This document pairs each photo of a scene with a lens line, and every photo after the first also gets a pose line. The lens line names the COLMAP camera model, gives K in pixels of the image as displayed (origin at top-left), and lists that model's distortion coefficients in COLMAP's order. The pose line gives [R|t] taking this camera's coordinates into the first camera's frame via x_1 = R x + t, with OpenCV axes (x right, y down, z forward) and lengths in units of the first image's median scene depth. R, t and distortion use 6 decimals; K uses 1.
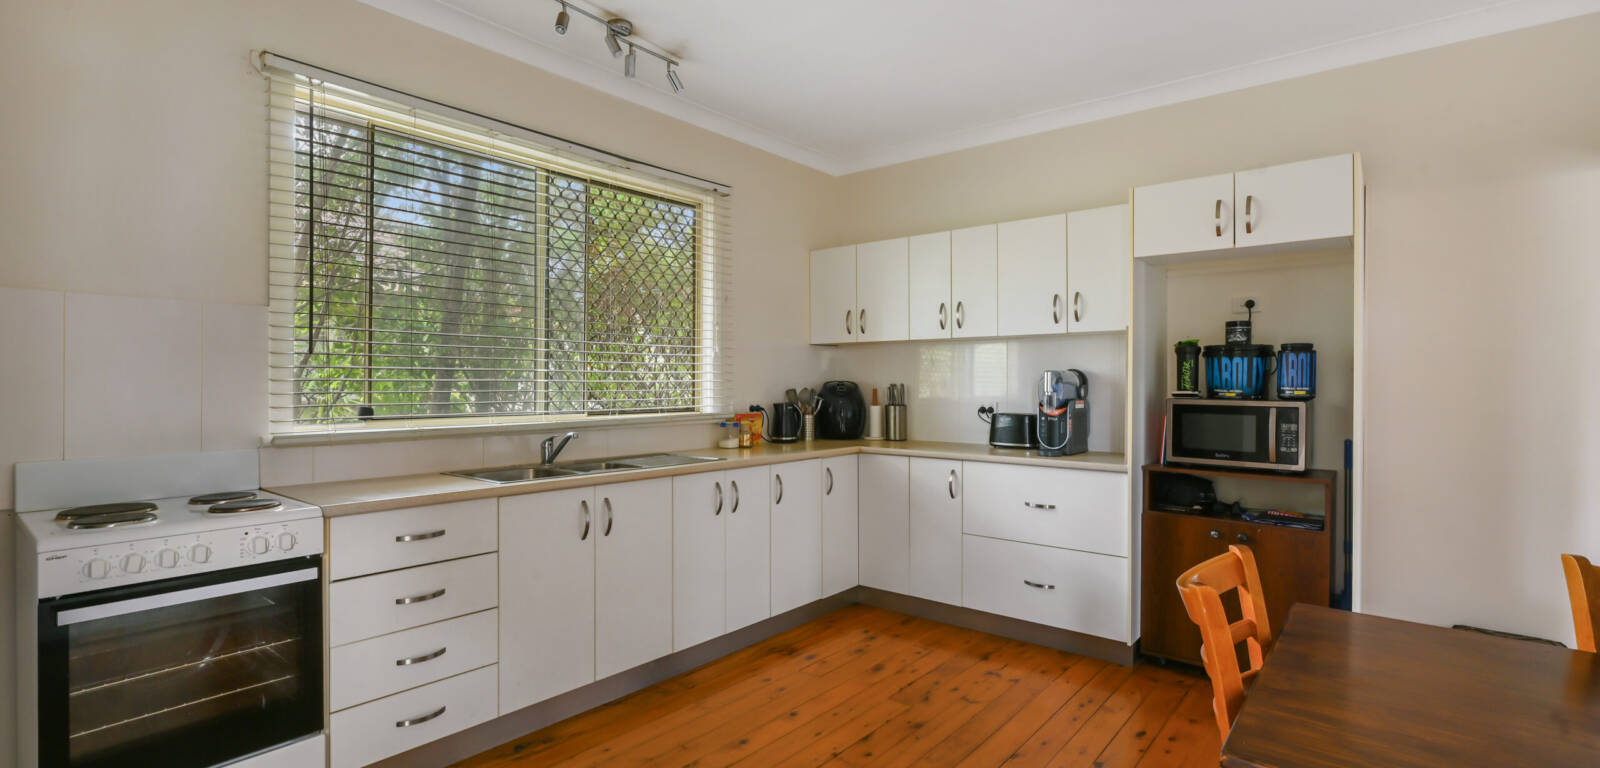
lens RADIAL K [[724.3, 0, 800.0], [0, 724.3, 384.0], [0, 0, 1]] dist [0.000336, -0.000044]
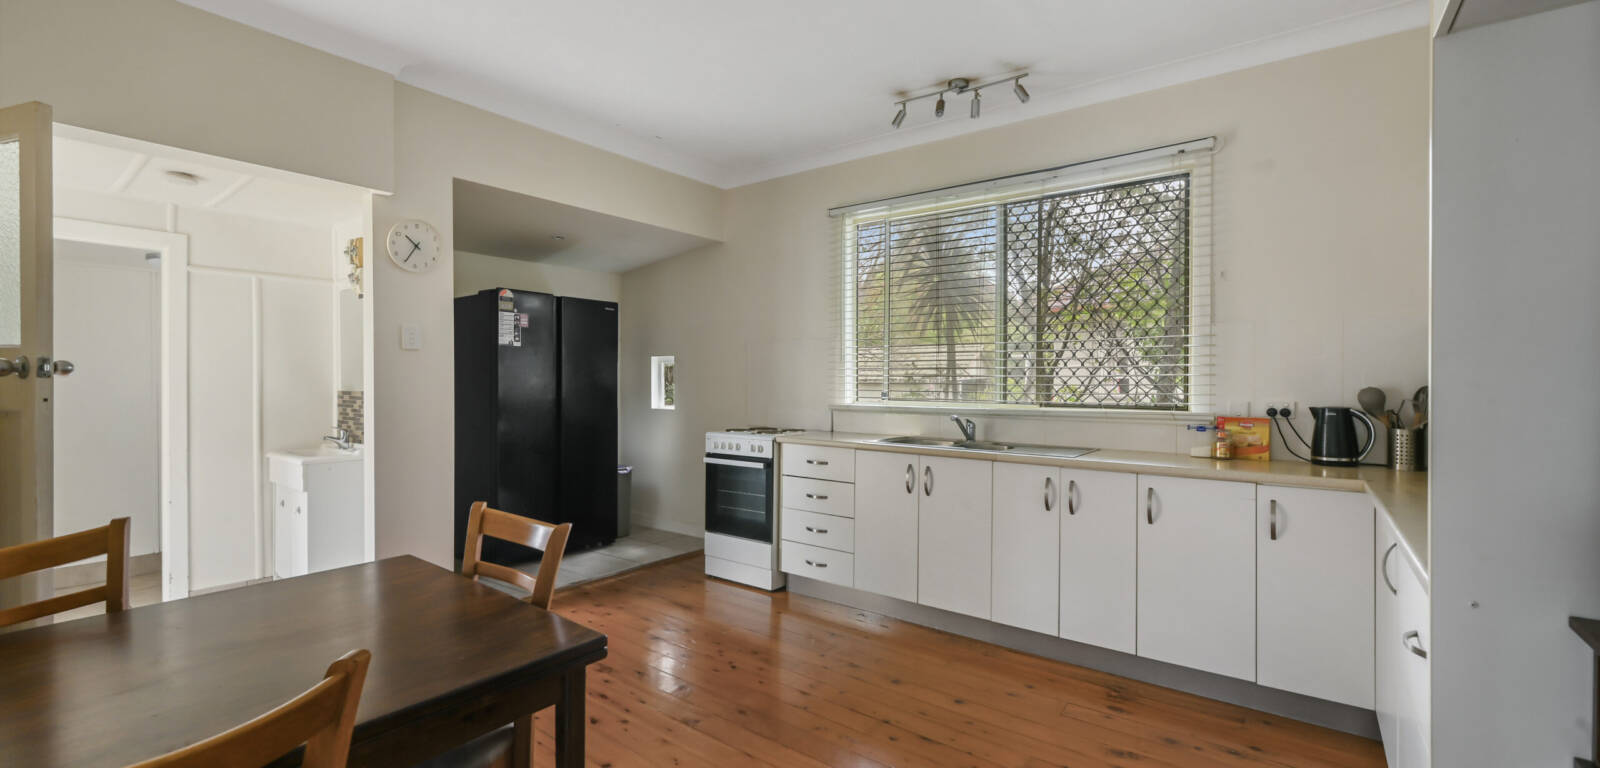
lens RADIAL K [[650.2, 0, 800.0], [0, 650.2, 384.0], [0, 0, 1]] dist [-0.000426, -0.000162]
pose [[0.040250, 0.005197, -0.999176, 0.735589], [-0.005884, 0.999970, 0.004965, 0.005804], [0.999172, 0.005679, 0.040279, 0.609280]]
